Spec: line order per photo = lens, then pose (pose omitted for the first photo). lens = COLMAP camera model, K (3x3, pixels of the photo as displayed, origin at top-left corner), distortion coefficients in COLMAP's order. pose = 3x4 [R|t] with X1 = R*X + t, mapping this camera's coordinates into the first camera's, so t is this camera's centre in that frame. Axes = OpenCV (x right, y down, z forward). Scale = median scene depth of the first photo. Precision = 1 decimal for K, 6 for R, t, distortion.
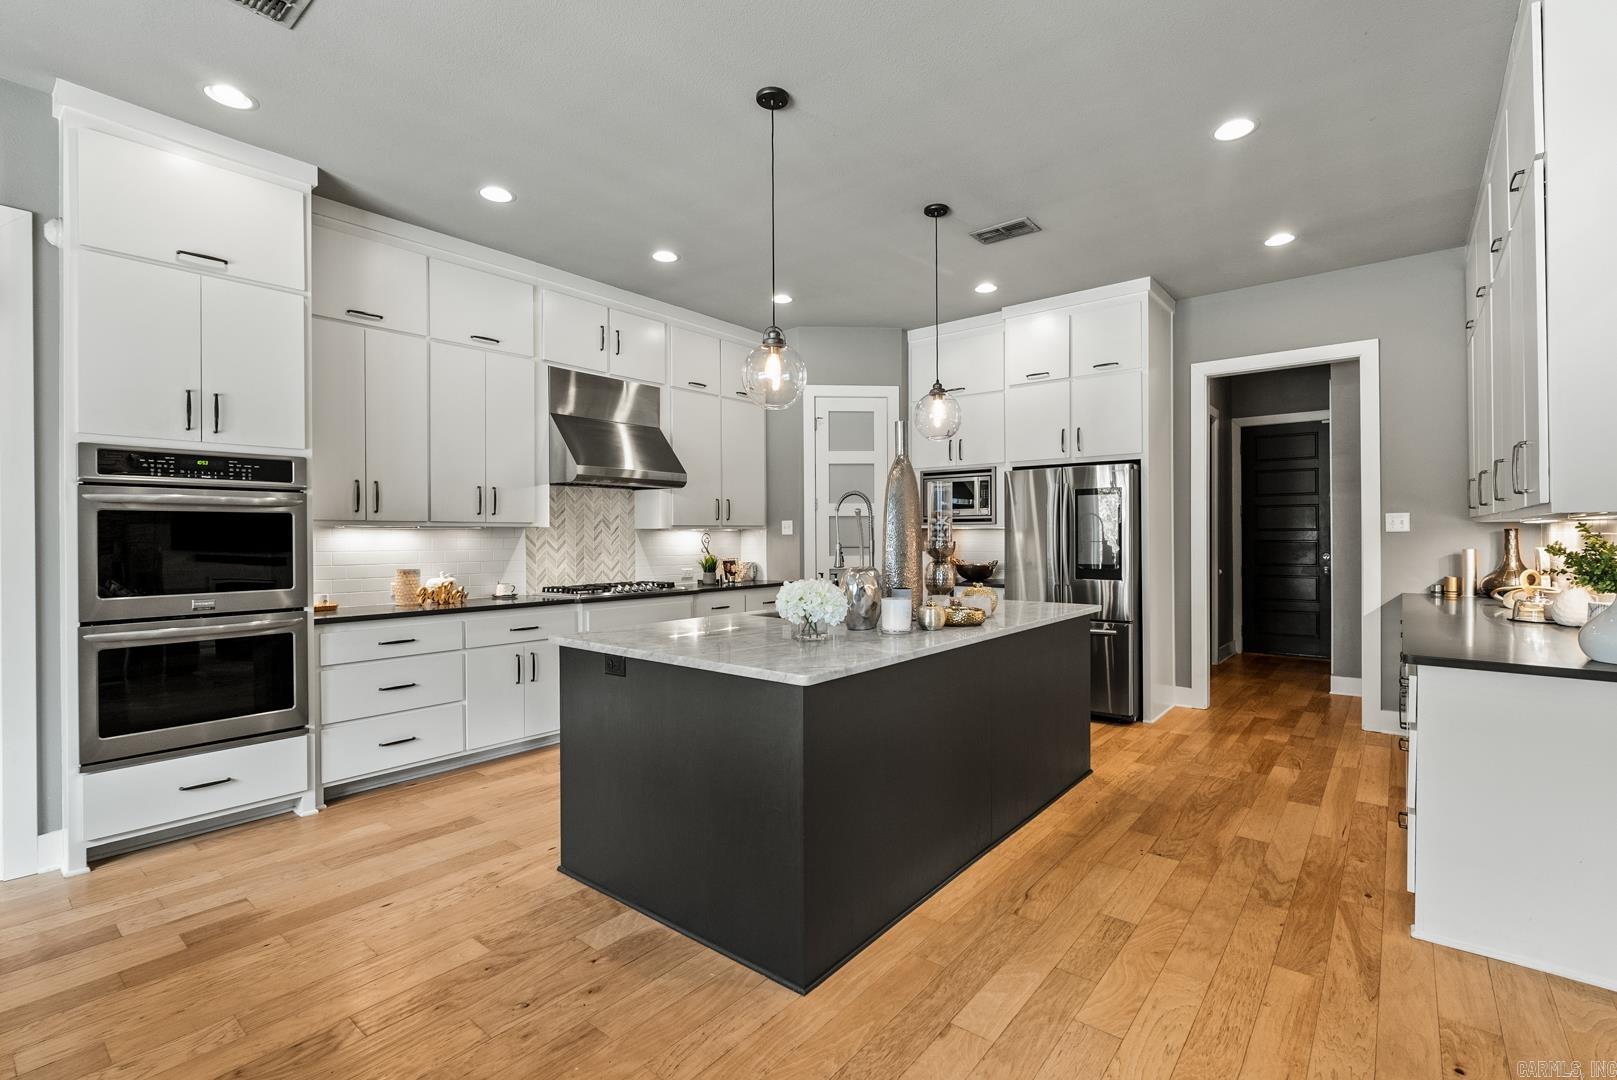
lens RADIAL K [[729.6, 0, 815.2], [0, 729.6, 536.4], [0, 0, 1]] dist [-0.009946, 0.000650]
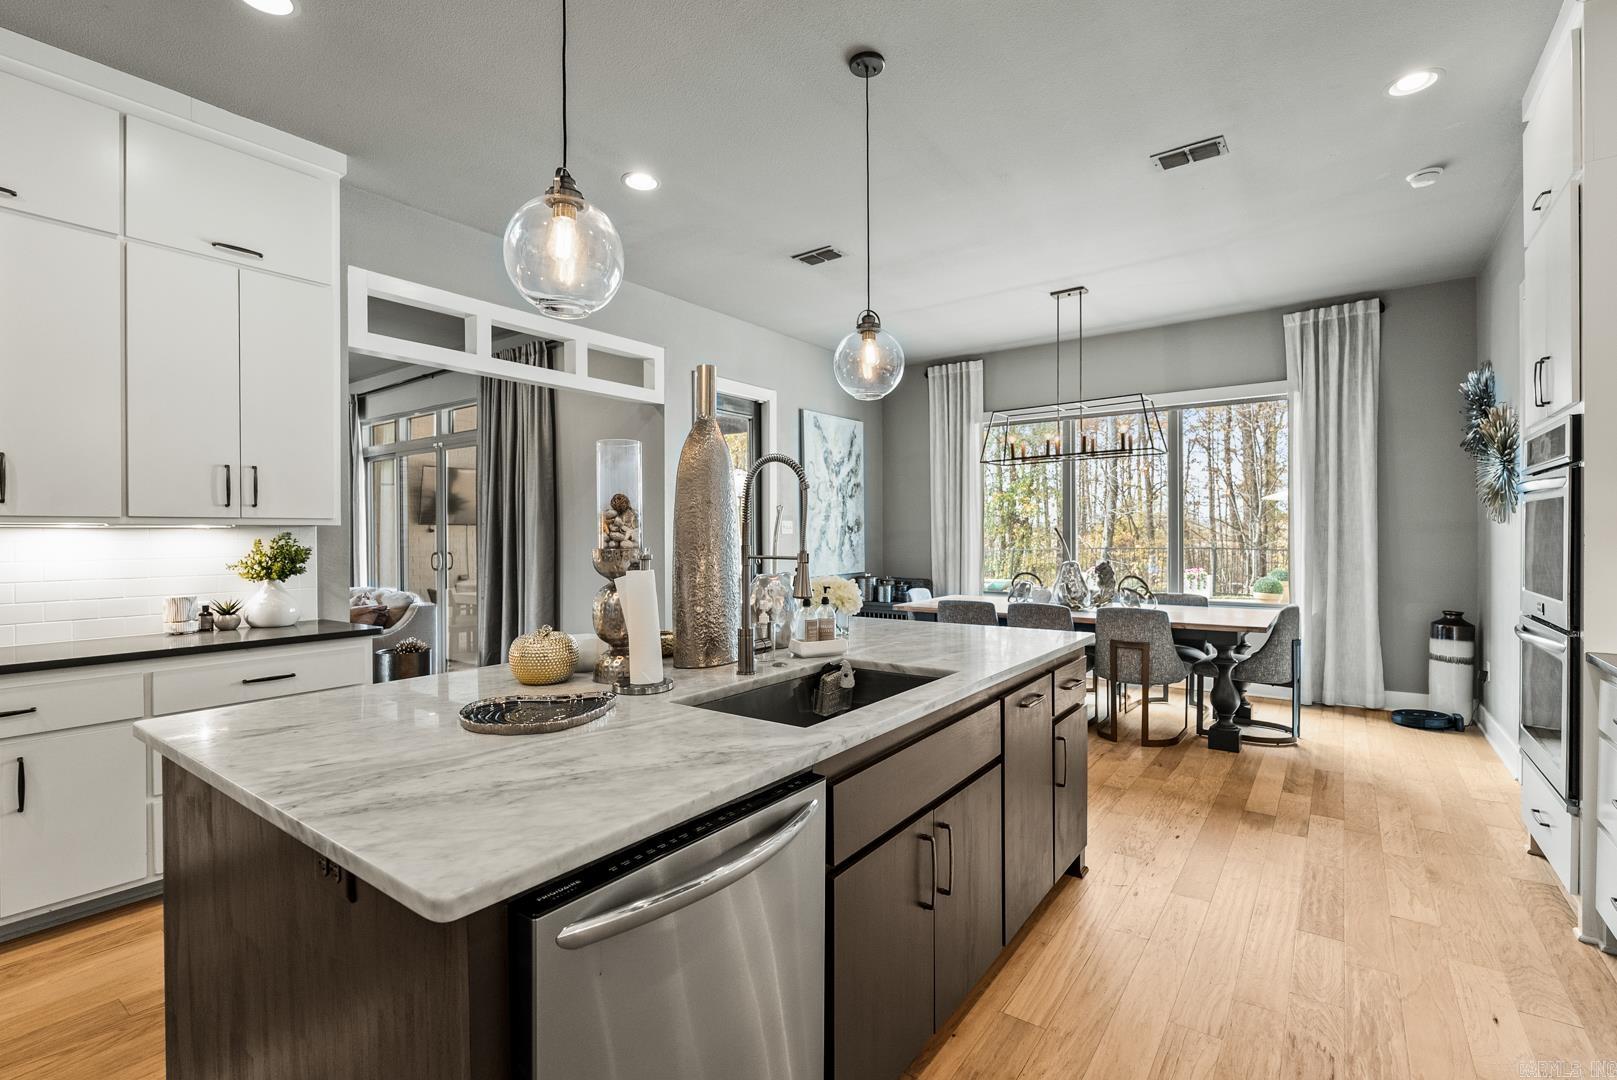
lens RADIAL K [[729.6, 0, 815.2], [0, 729.6, 536.4], [0, 0, 1]] dist [-0.009946, 0.000650]
pose [[-0.998769, 0.011318, -0.048299, 0.034074], [0.011110, 0.999928, 0.004561, -0.003015], [0.048347, 0.004019, -0.998823, 1.120235]]
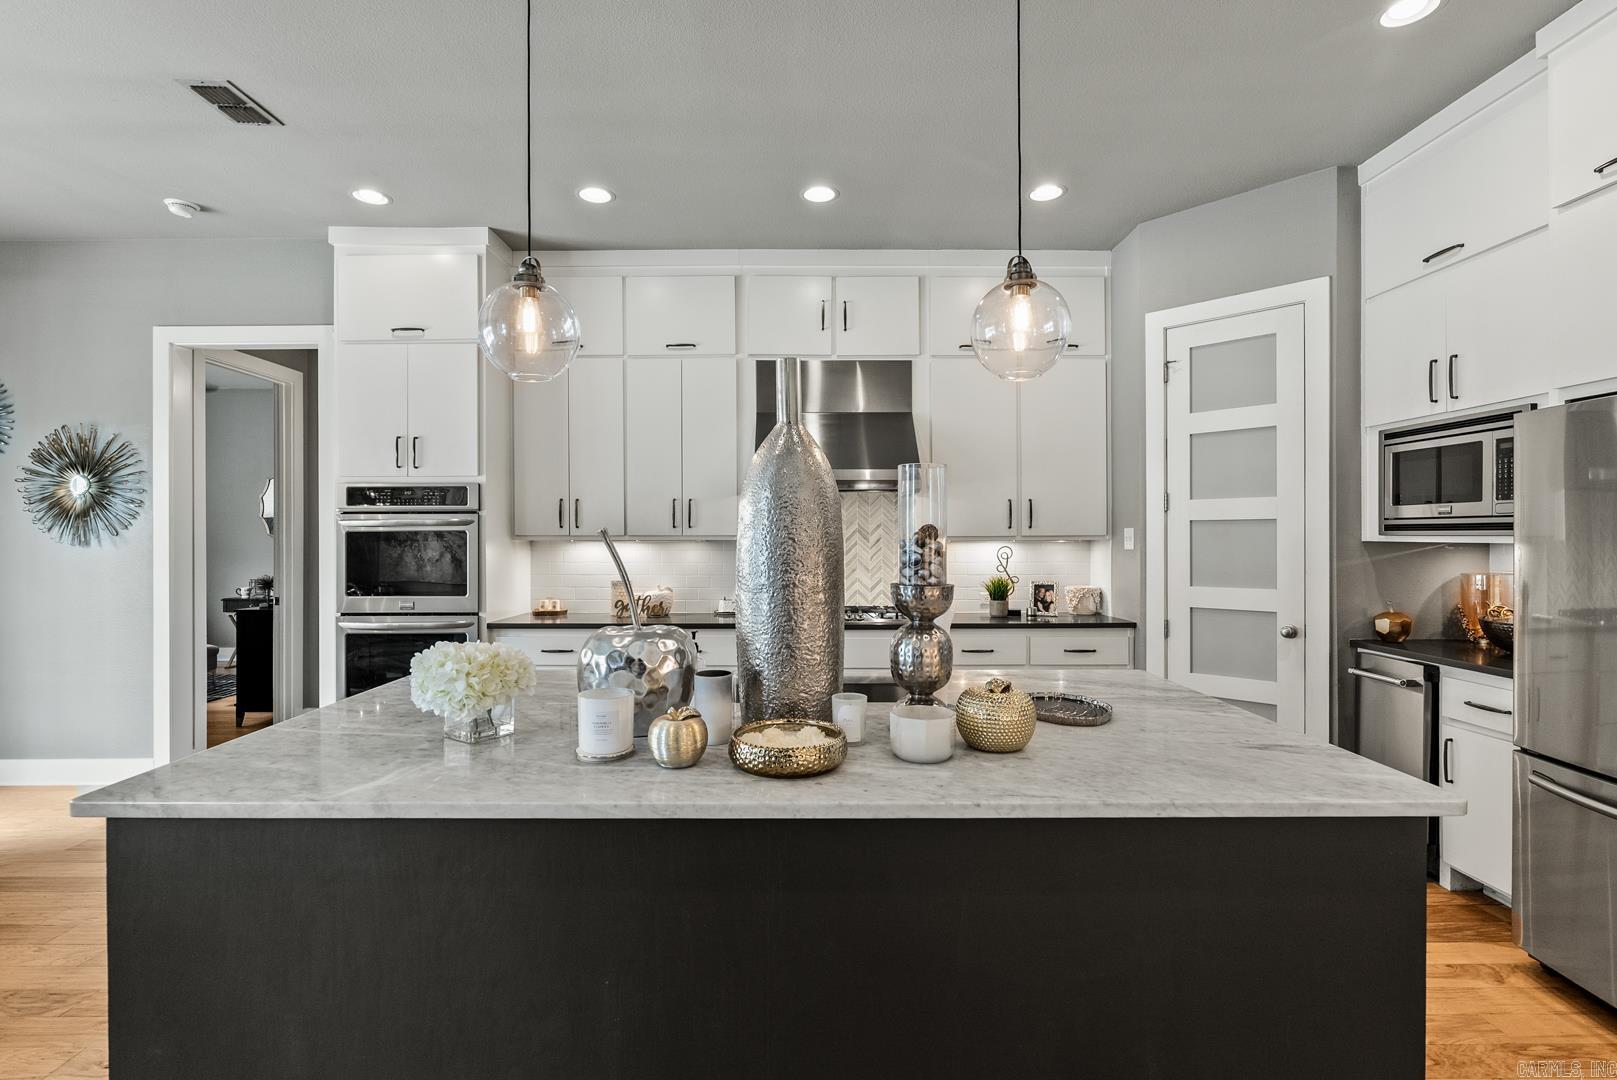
lens RADIAL K [[745.2, 0, 803.8], [0, 745.2, 537.6], [0, 0, 1]] dist [-0.014693, -0.000117]
pose [[0.628694, 0.005556, -0.777633, 0.368182], [-0.002403, 0.999984, 0.005202, -0.019895], [0.777649, -0.001402, 0.628697, 0.448109]]
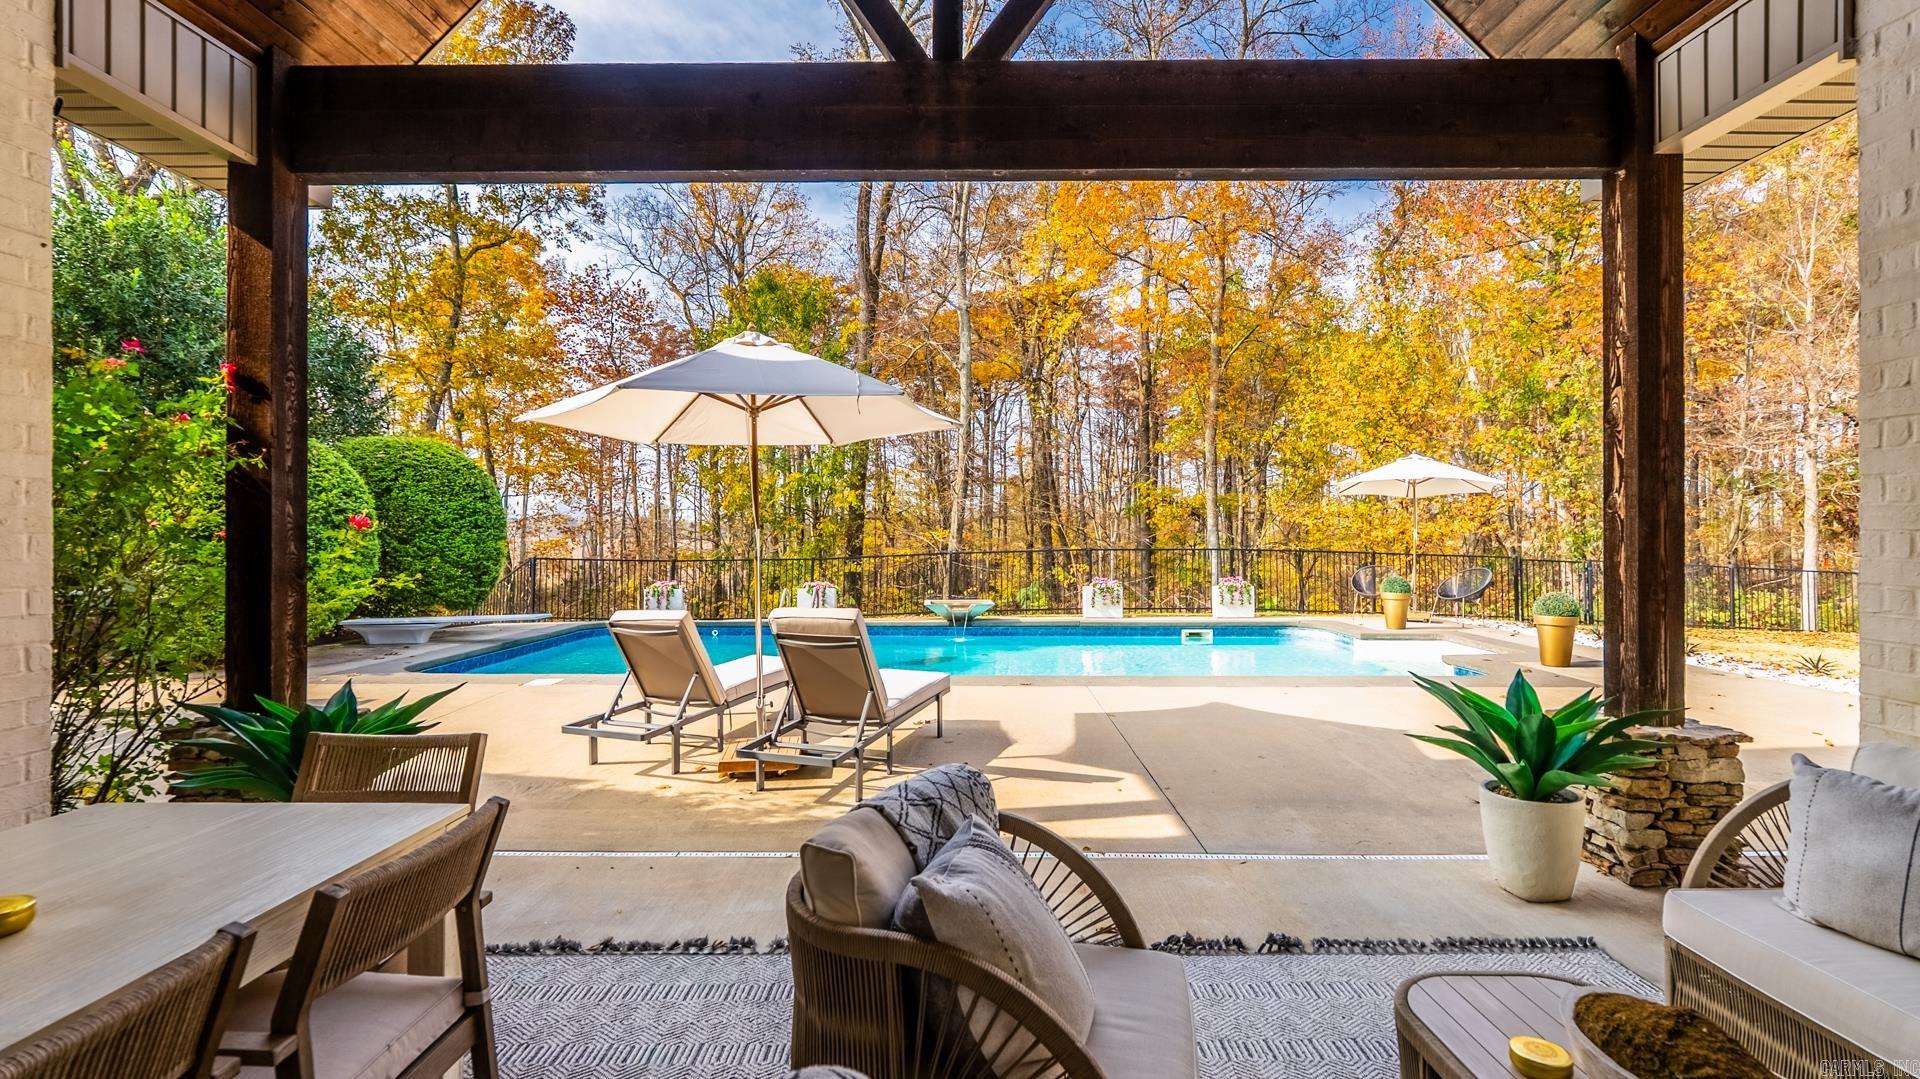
lens RADIAL K [[847.6, 0, 961.1], [0, 847.6, 533.2], [0, 0, 1]] dist [-0.003438, -0.000489]
pose [[-0.788440, 0.005929, -0.615083, 0.595882], [0.002637, 0.999977, 0.006259, 0.012332], [0.615106, 0.003313, -0.788437, -0.447384]]
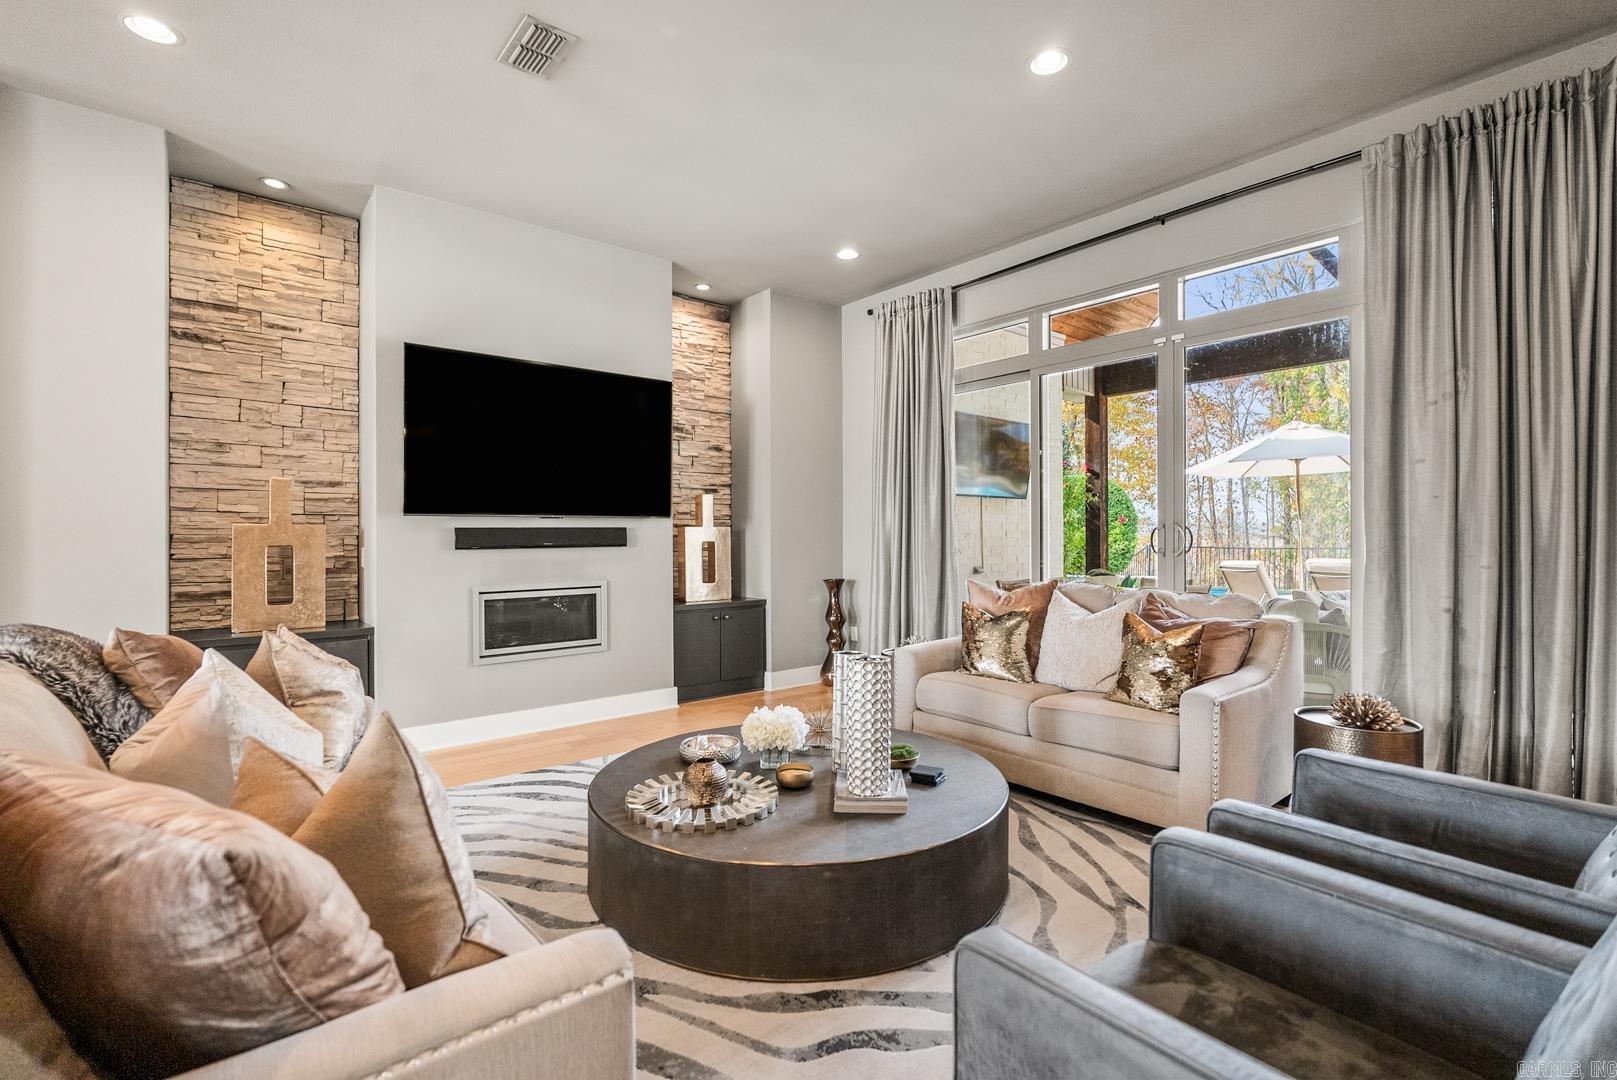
lens RADIAL K [[729.6, 0, 815.2], [0, 729.6, 536.4], [0, 0, 1]] dist [-0.009946, 0.000650]
pose [[-0.980662, 0.007721, 0.195554, 0.958779], [0.008547, 0.999958, 0.003380, 0.035718], [-0.195520, 0.004986, -0.980687, 0.530791]]
